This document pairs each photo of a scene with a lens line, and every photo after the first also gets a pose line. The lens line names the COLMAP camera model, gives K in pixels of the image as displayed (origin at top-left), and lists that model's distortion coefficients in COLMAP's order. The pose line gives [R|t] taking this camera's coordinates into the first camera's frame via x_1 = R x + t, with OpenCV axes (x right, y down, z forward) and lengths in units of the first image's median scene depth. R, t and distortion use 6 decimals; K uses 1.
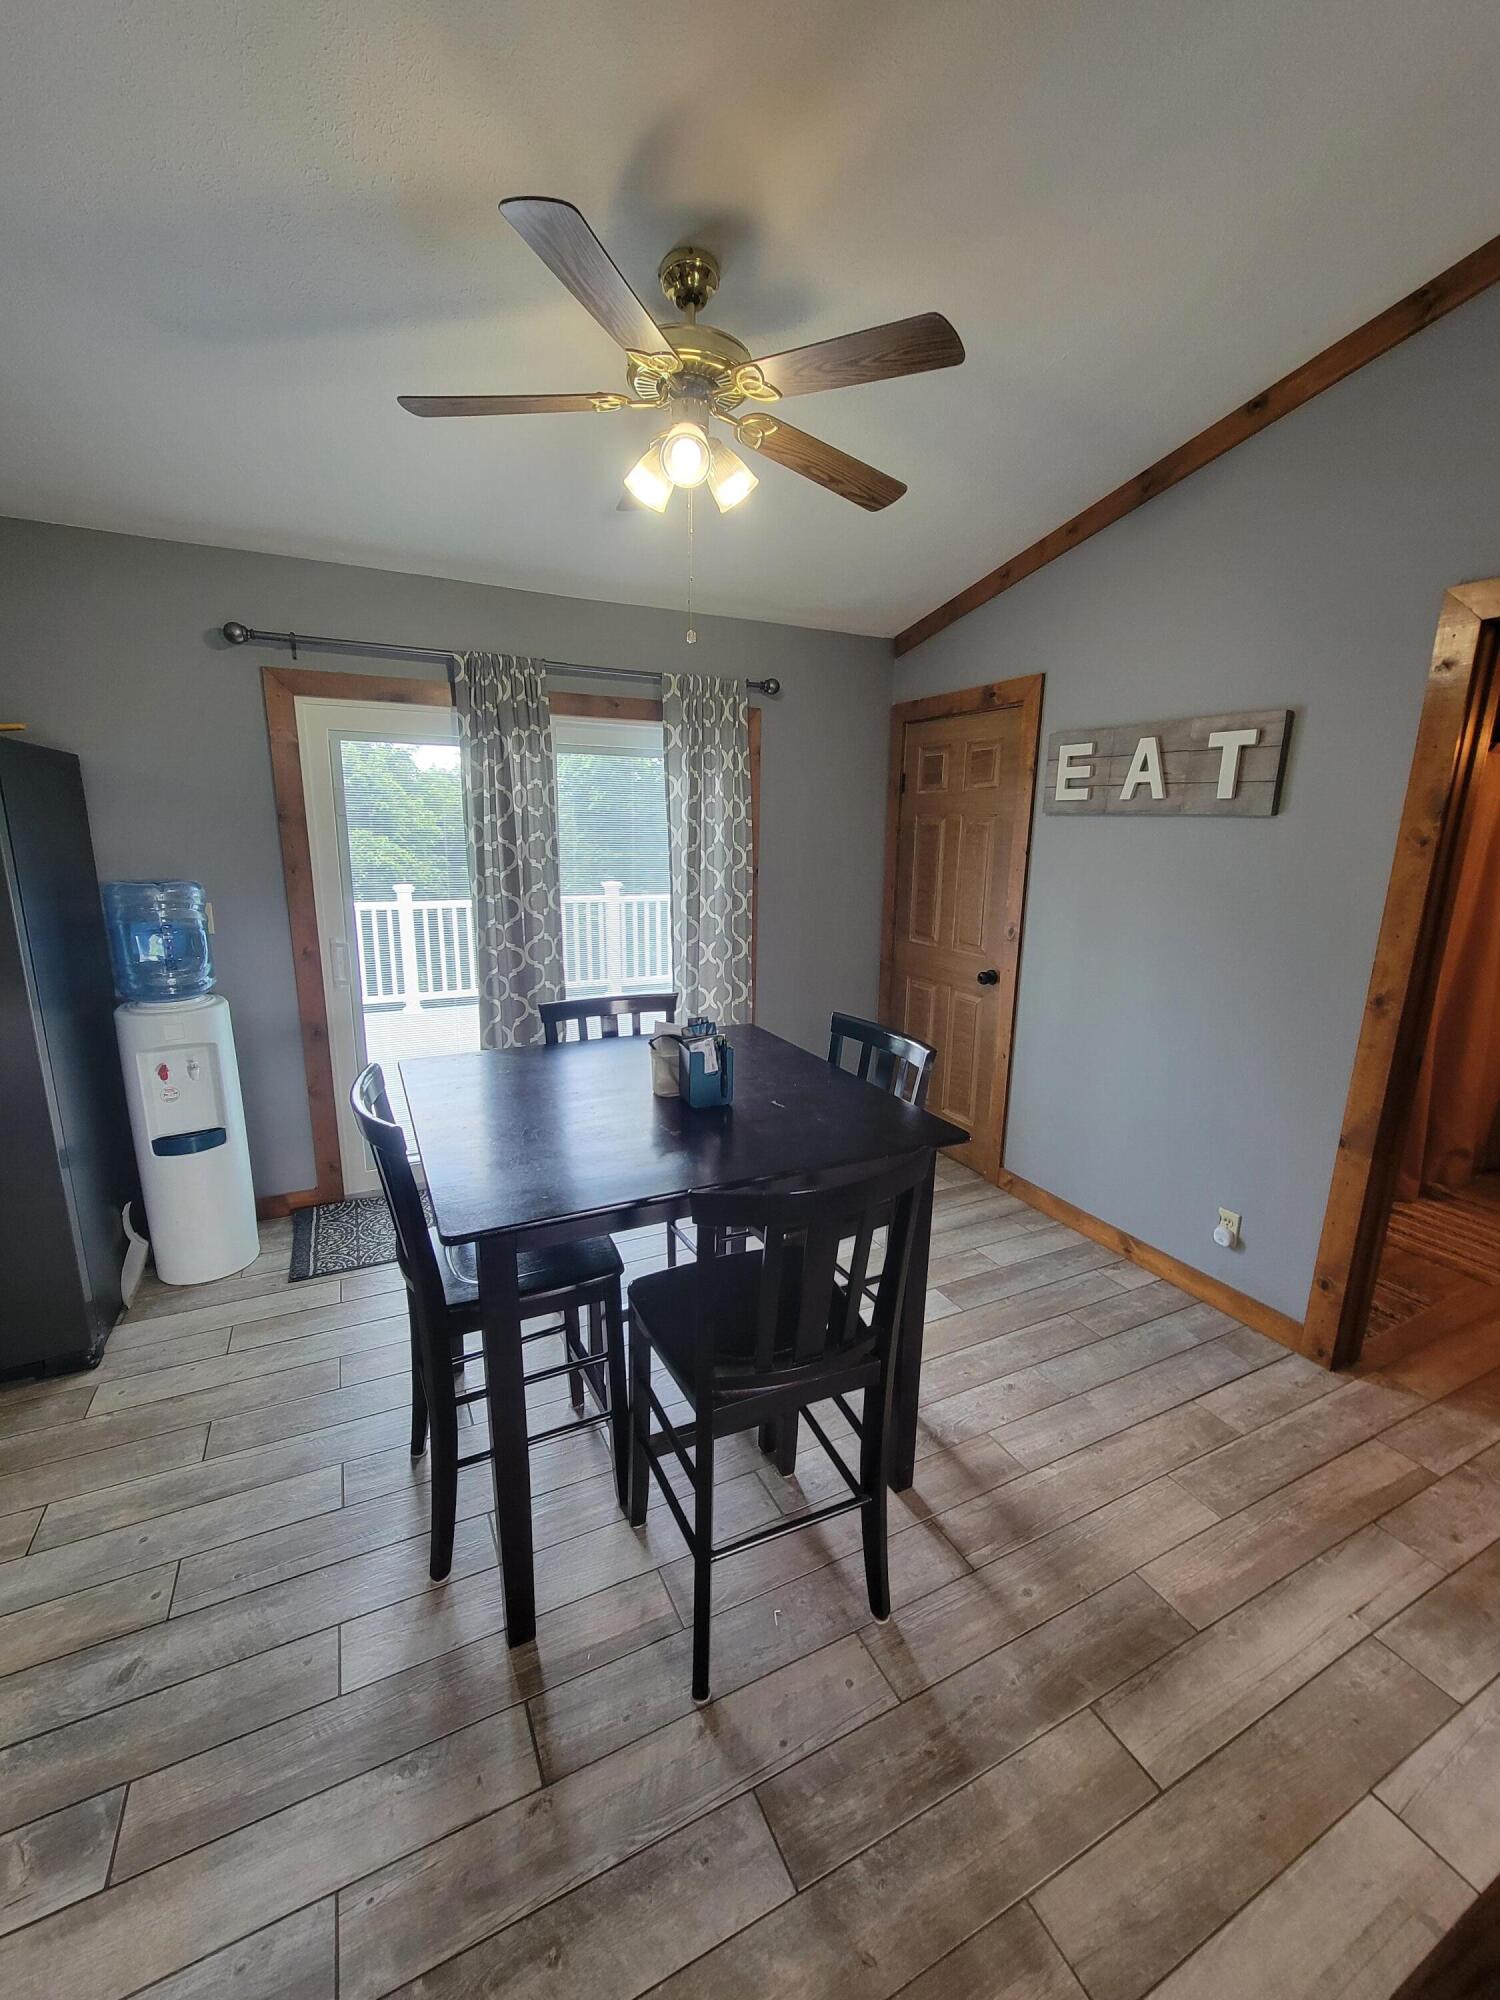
lens RADIAL K [[818.5, 0, 750.0], [0, 818.5, 1000.0], [0, 0, 1]] dist [-0.005544, 0.003308]
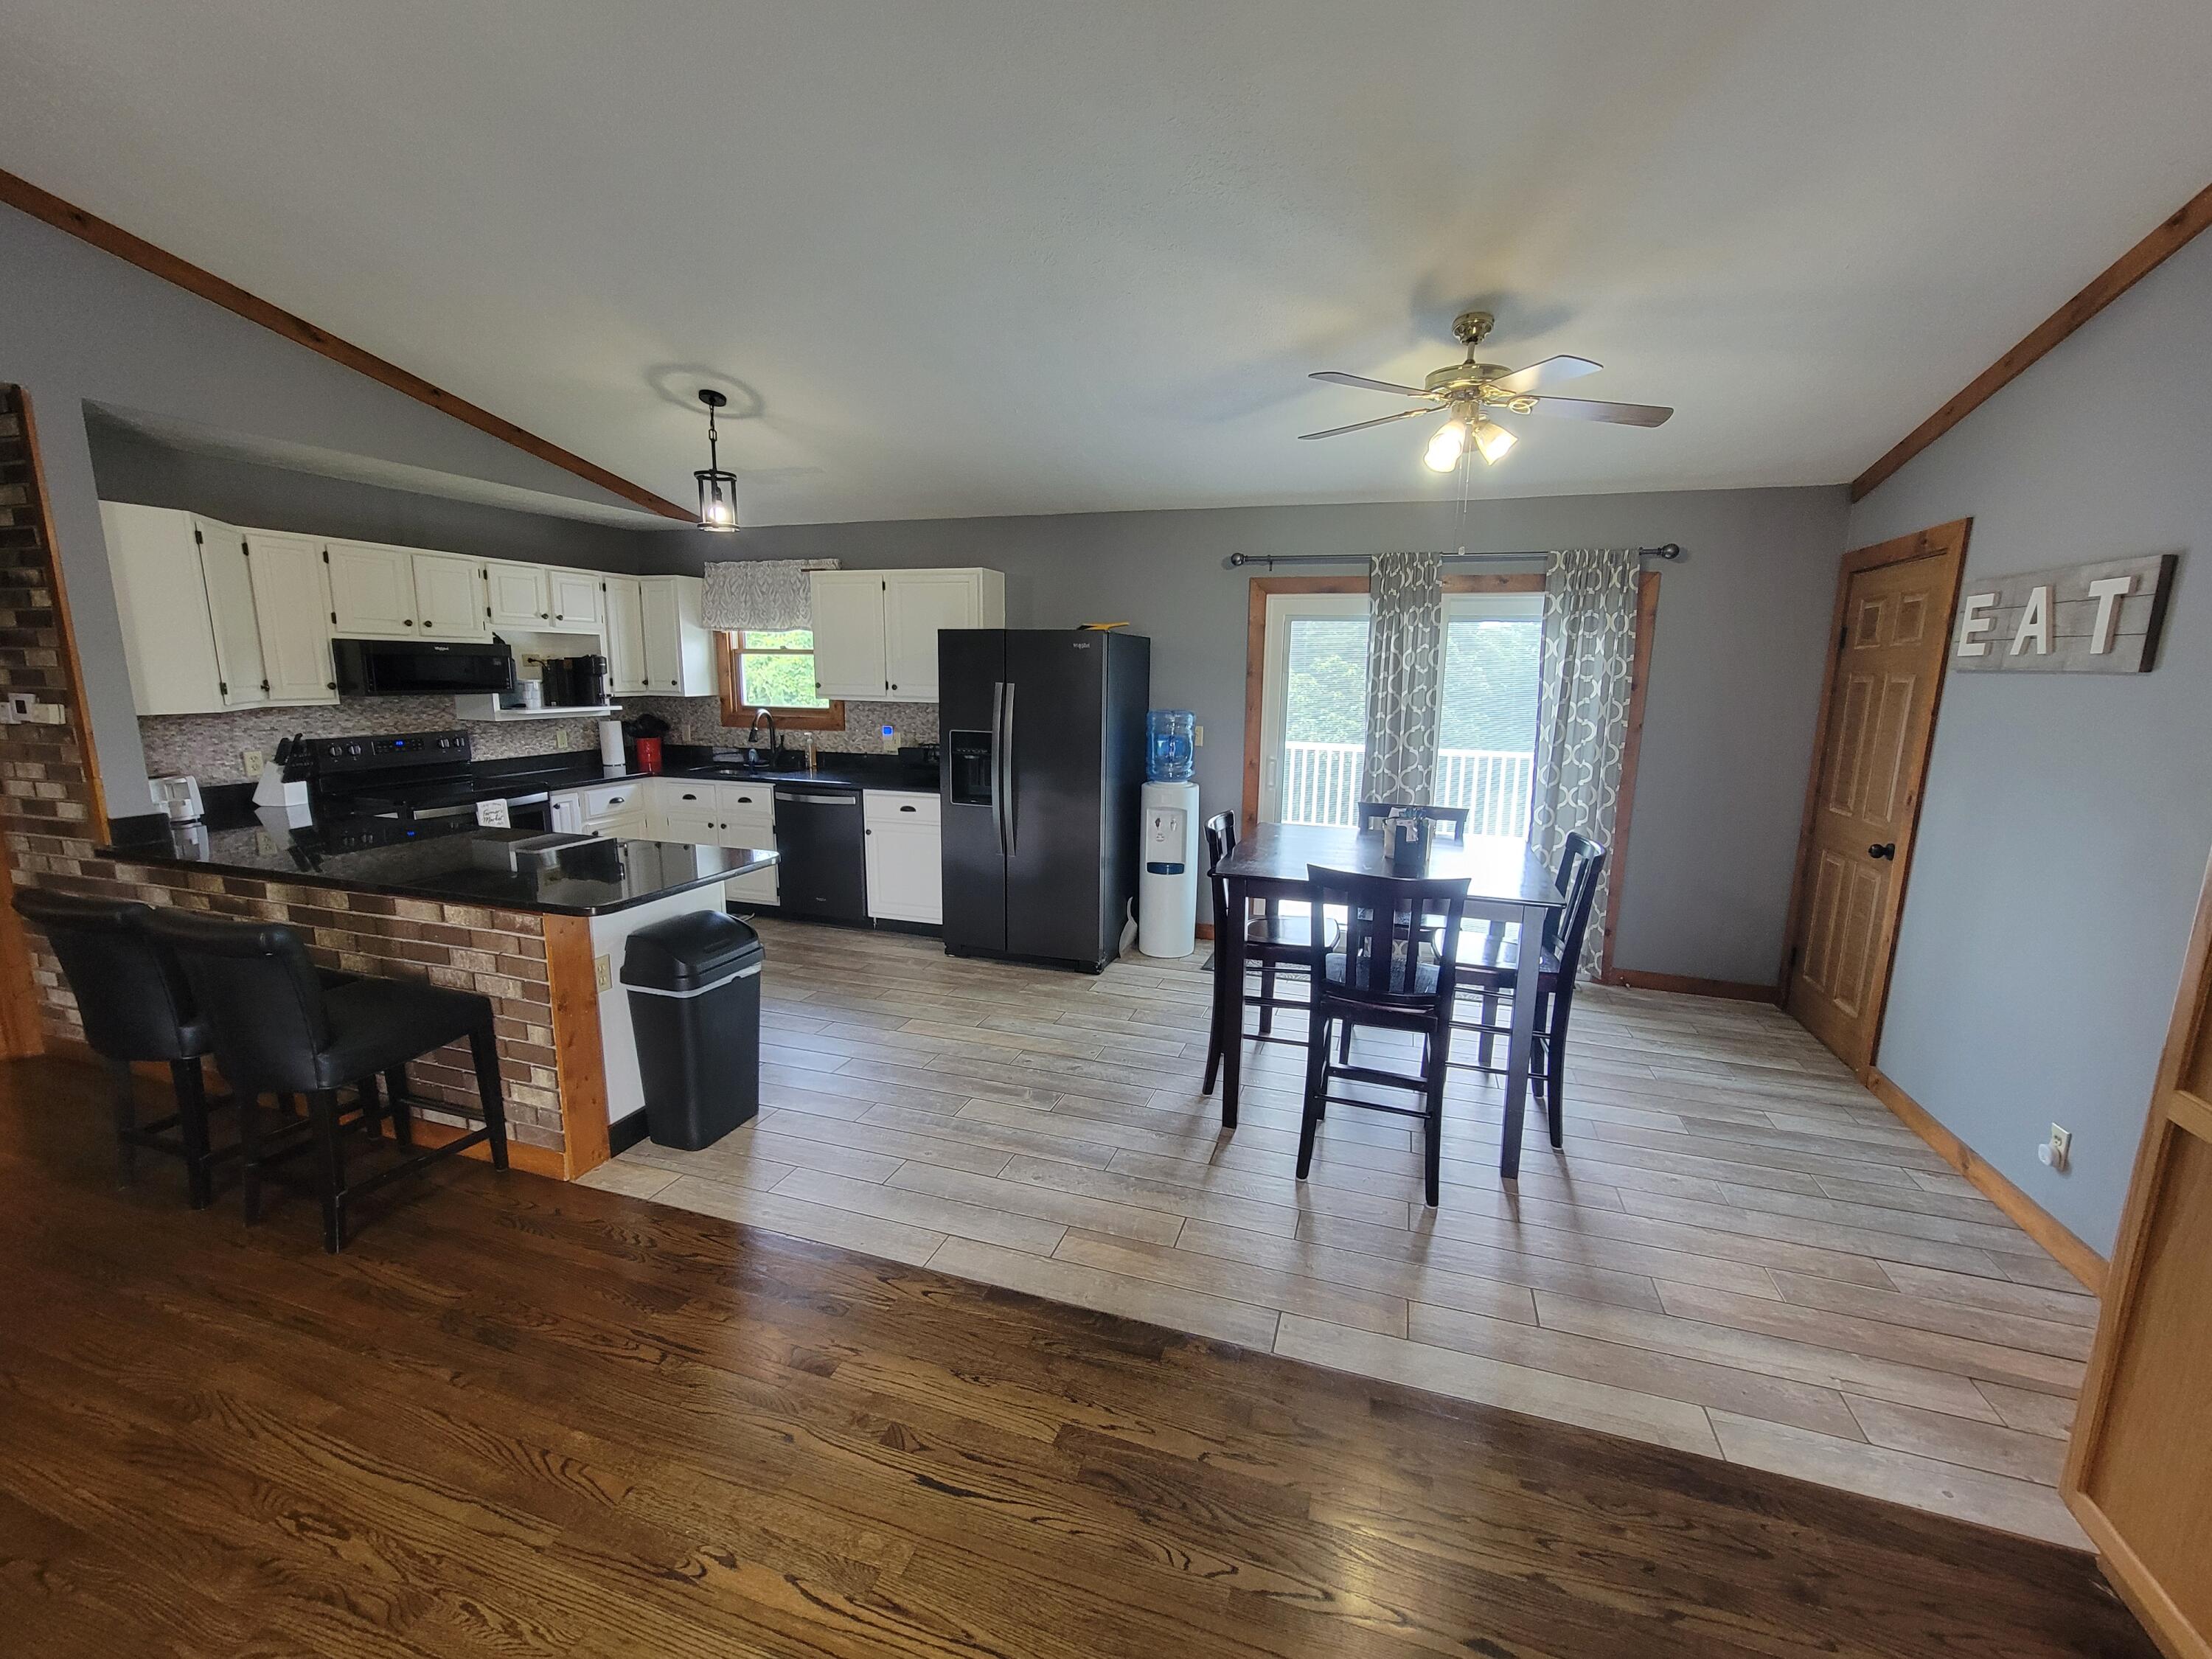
lens RADIAL K [[905.3, 0, 1108.6], [0, 905.3, 829.4], [0, 0, 1]] dist [-0.005544, 0.003308]
pose [[0.710459, 0.120137, -0.693408, 0.472304], [-0.154882, 0.987854, 0.012461, 0.087332], [0.686483, 0.098543, 0.720438, -0.386487]]
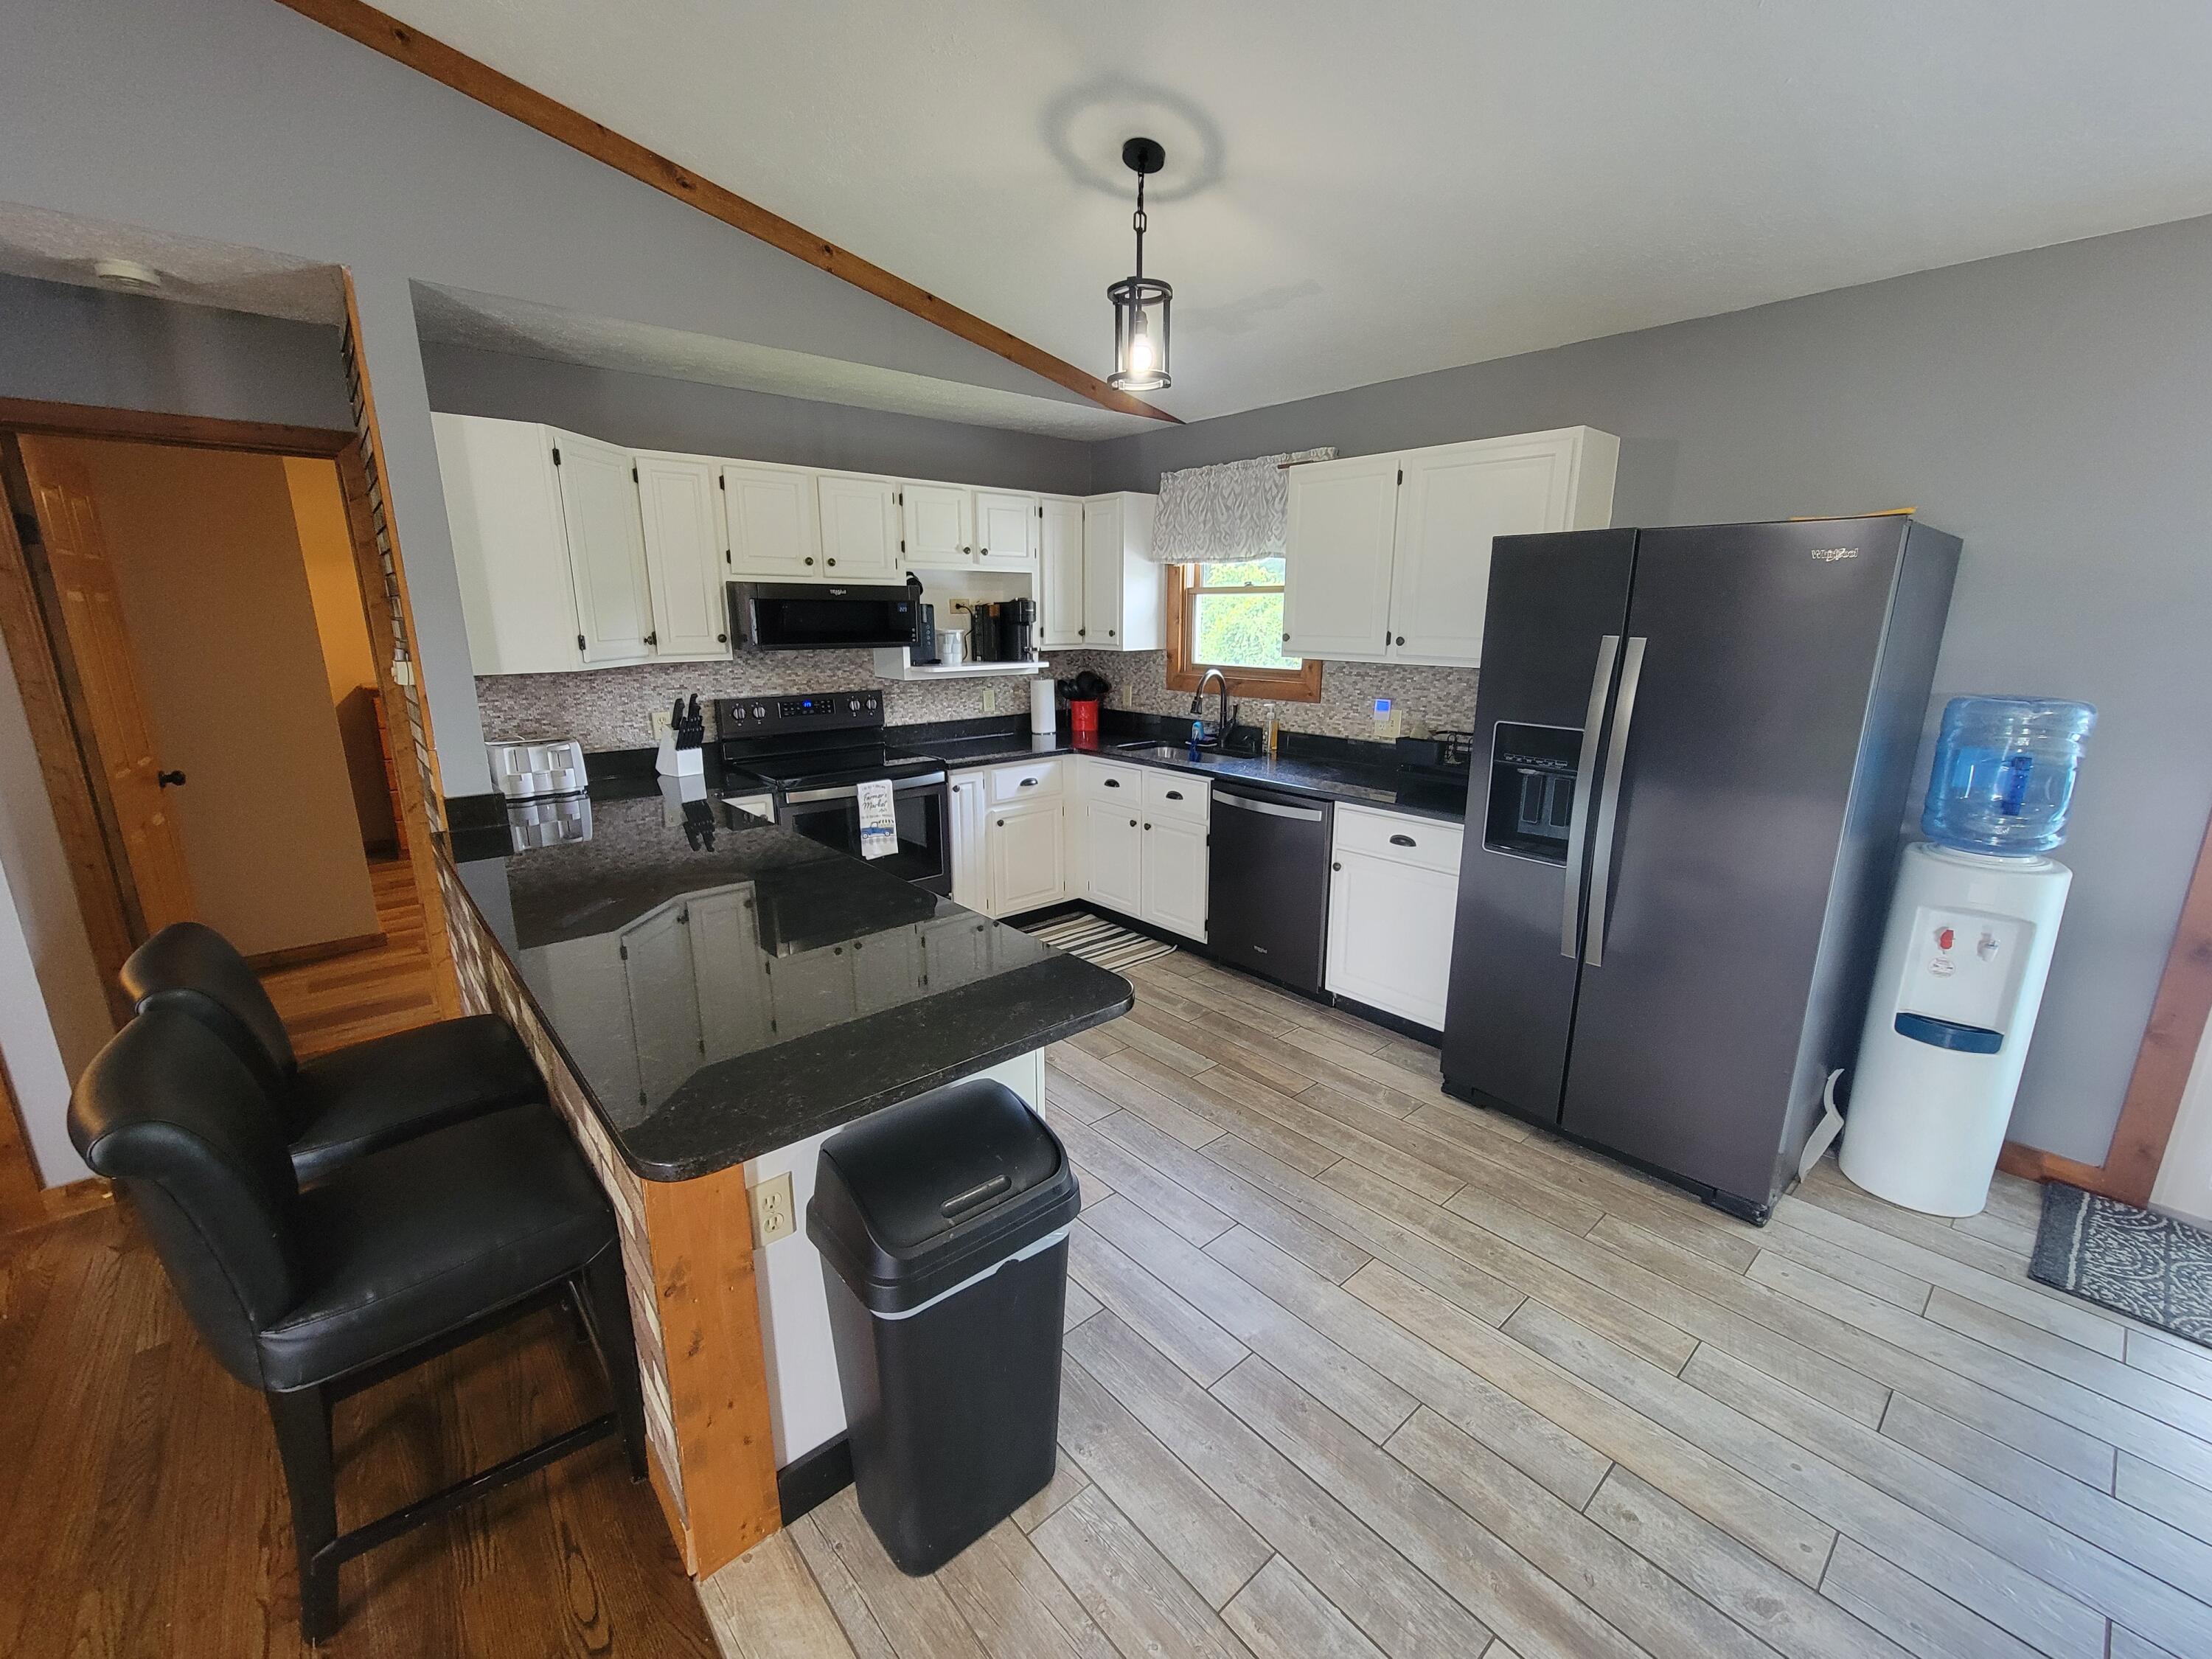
lens RADIAL K [[905.3, 0, 1108.6], [0, 905.3, 829.4], [0, 0, 1]] dist [-0.005544, 0.003308]
pose [[0.258649, 0.214857, -0.941773, -0.121178], [-0.205714, 0.964837, 0.163621, 0.009576], [0.943813, 0.151416, 0.293753, -0.033574]]
